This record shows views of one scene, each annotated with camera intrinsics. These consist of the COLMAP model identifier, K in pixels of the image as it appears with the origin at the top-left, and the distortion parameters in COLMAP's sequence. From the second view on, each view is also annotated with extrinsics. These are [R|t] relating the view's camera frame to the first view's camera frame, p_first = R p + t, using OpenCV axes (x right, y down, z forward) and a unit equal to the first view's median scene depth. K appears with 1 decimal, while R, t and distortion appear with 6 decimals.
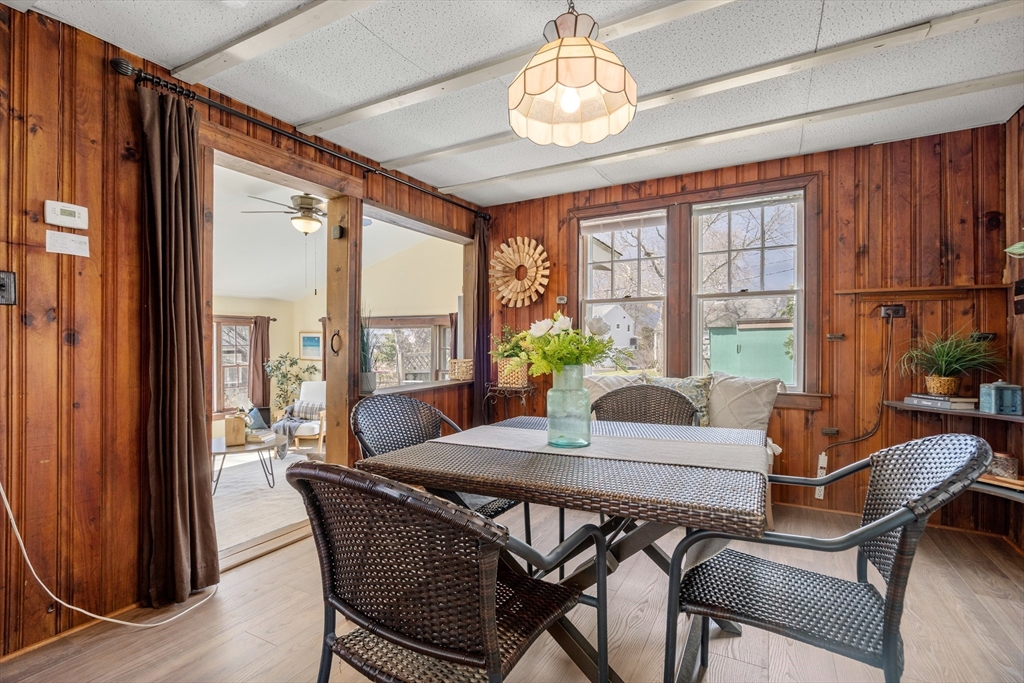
lens RADIAL K [[476.4, 0, 514.3], [0, 476.4, 346.3], [0, 0, 1]] dist [-0.003076, 0.001780]
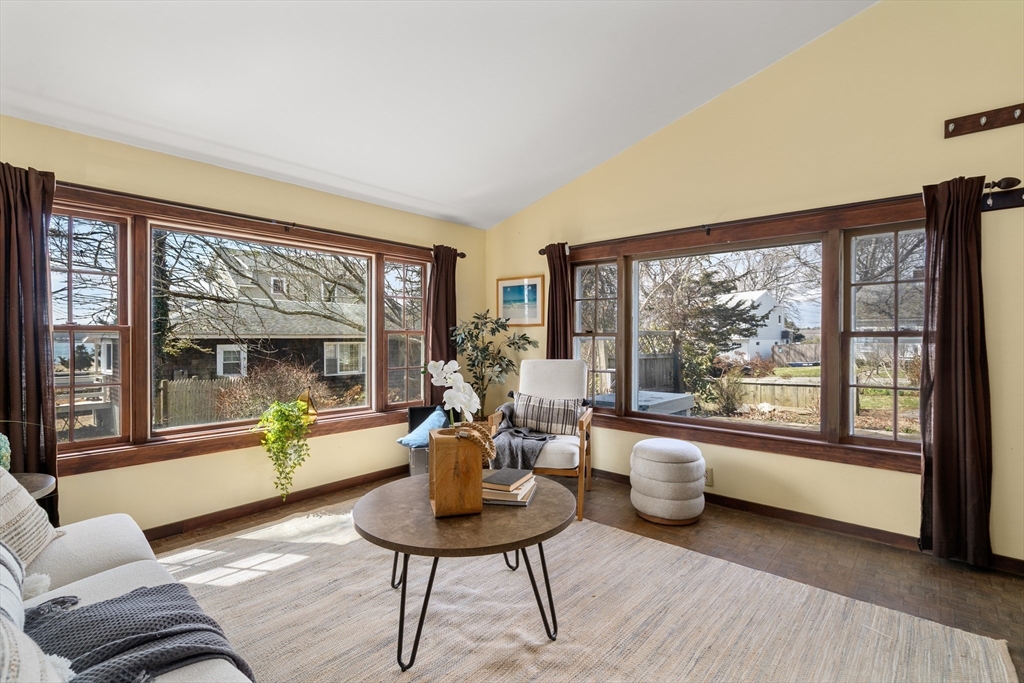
lens RADIAL K [[476.4, 0, 511.2], [0, 476.4, 343.3], [0, 0, 1]] dist [-0.003076, 0.001780]
pose [[0.975611, 0.010007, -0.219278, -0.327151], [-0.010073, 0.999949, 0.000820, 0.053452], [0.219275, 0.001409, 0.975662, 0.455398]]
